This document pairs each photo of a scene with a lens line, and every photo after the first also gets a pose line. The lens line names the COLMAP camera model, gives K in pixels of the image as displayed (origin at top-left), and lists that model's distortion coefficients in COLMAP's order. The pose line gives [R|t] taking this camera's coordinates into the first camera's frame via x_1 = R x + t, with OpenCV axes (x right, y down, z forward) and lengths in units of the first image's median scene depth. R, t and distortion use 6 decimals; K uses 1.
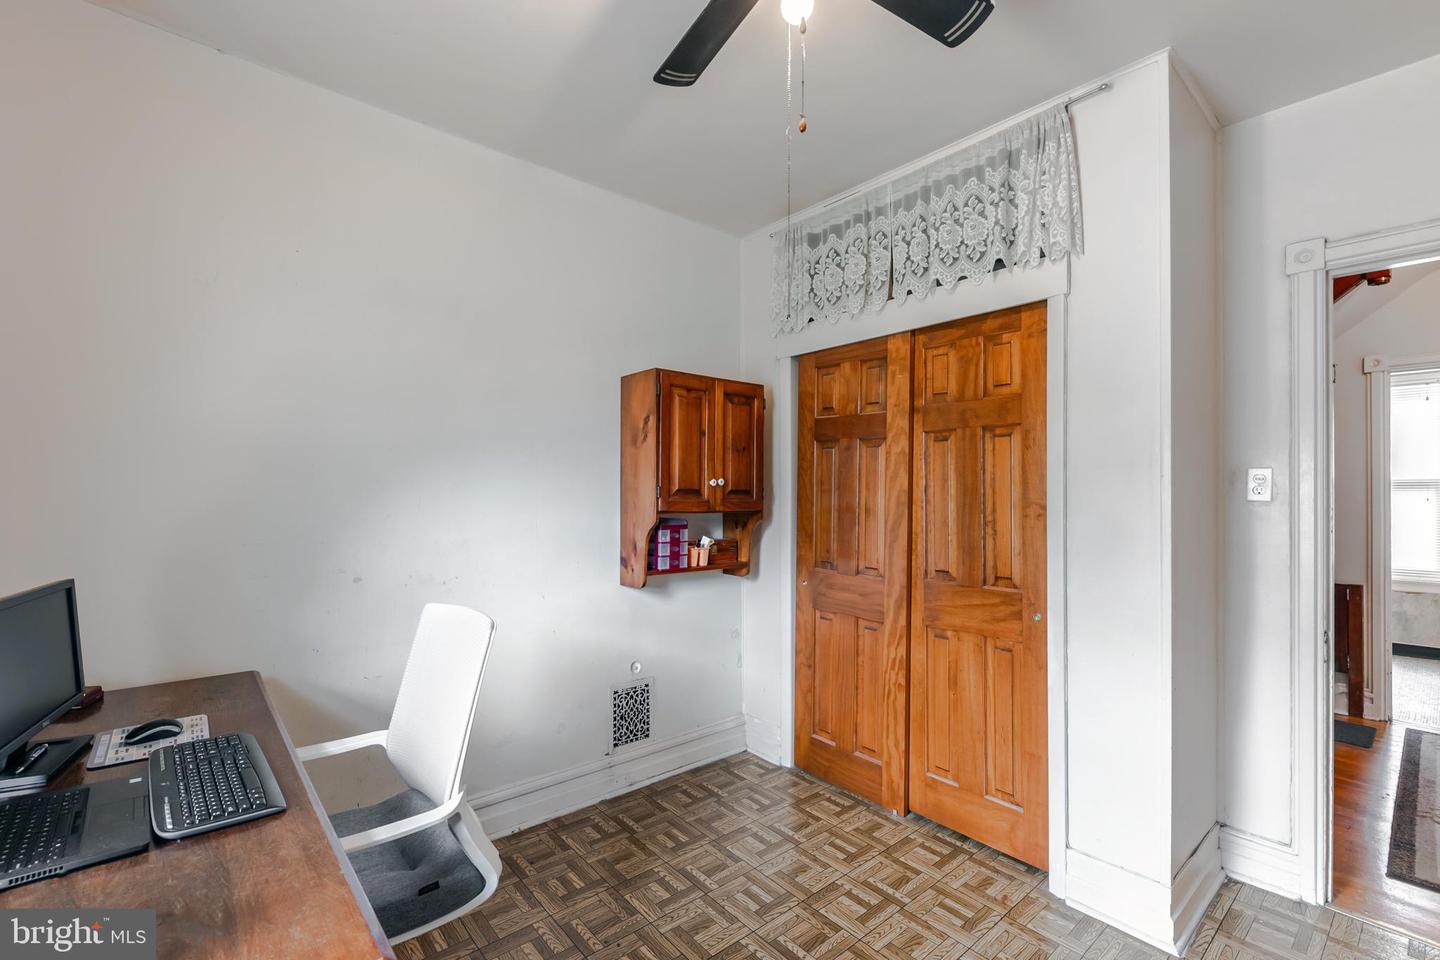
lens RADIAL K [[630.2, 0, 736.1], [0, 630.2, 482.5], [0, 0, 1]] dist [0.013906, -0.006664]
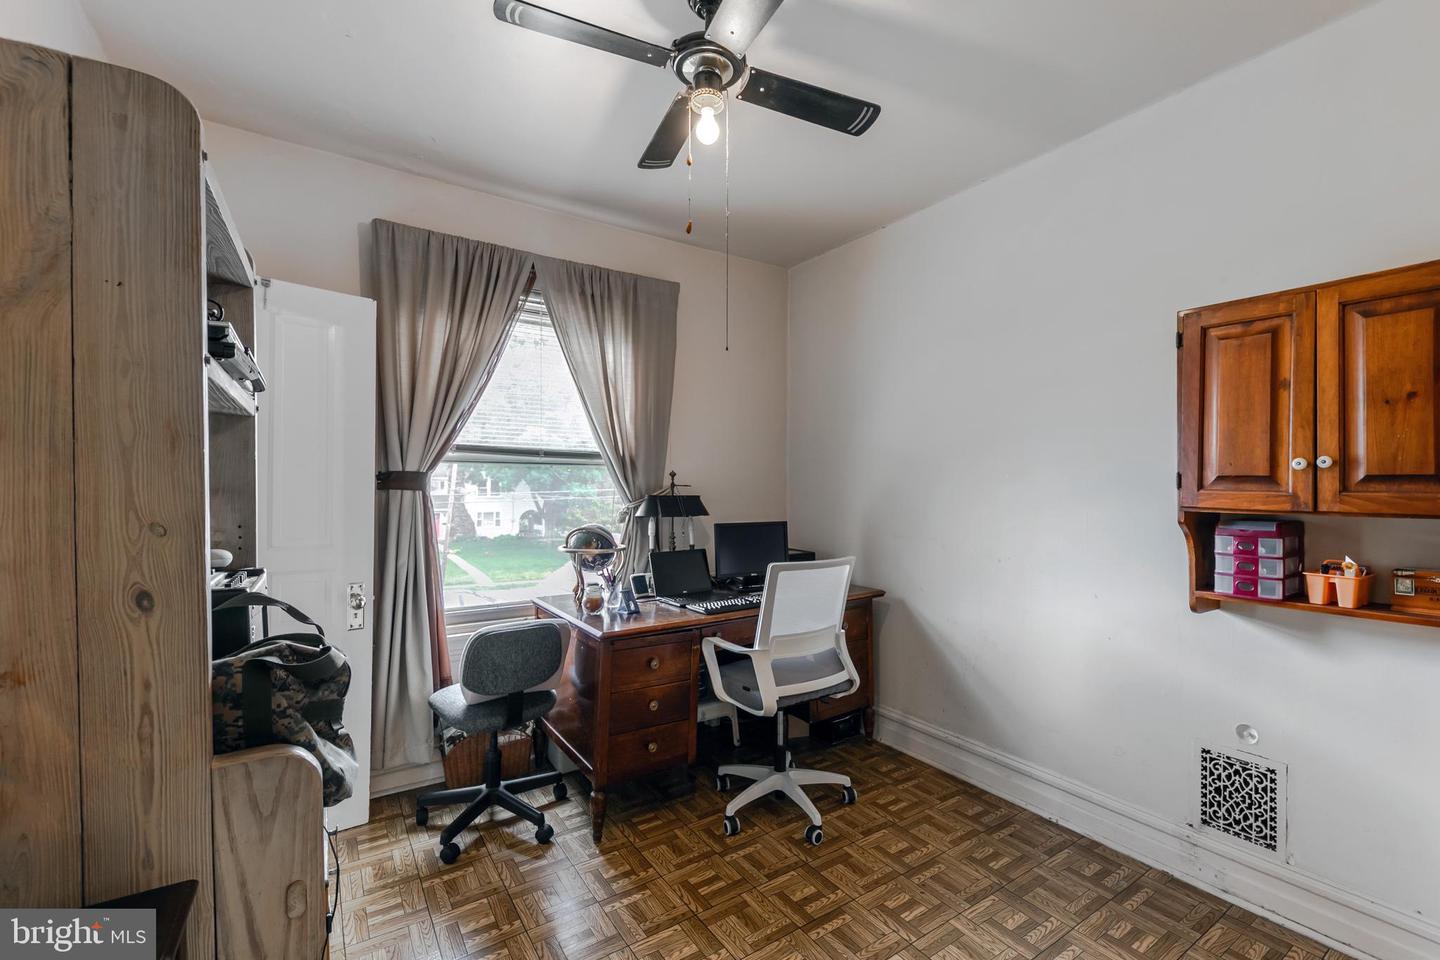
lens RADIAL K [[630.2, 0, 736.1], [0, 630.2, 482.5], [0, 0, 1]] dist [0.013906, -0.006664]
pose [[-0.116347, -0.015912, -0.993081, 0.628865], [0.000534, 0.999871, -0.016083, 0.027570], [0.993209, -0.002401, -0.116323, 0.543397]]
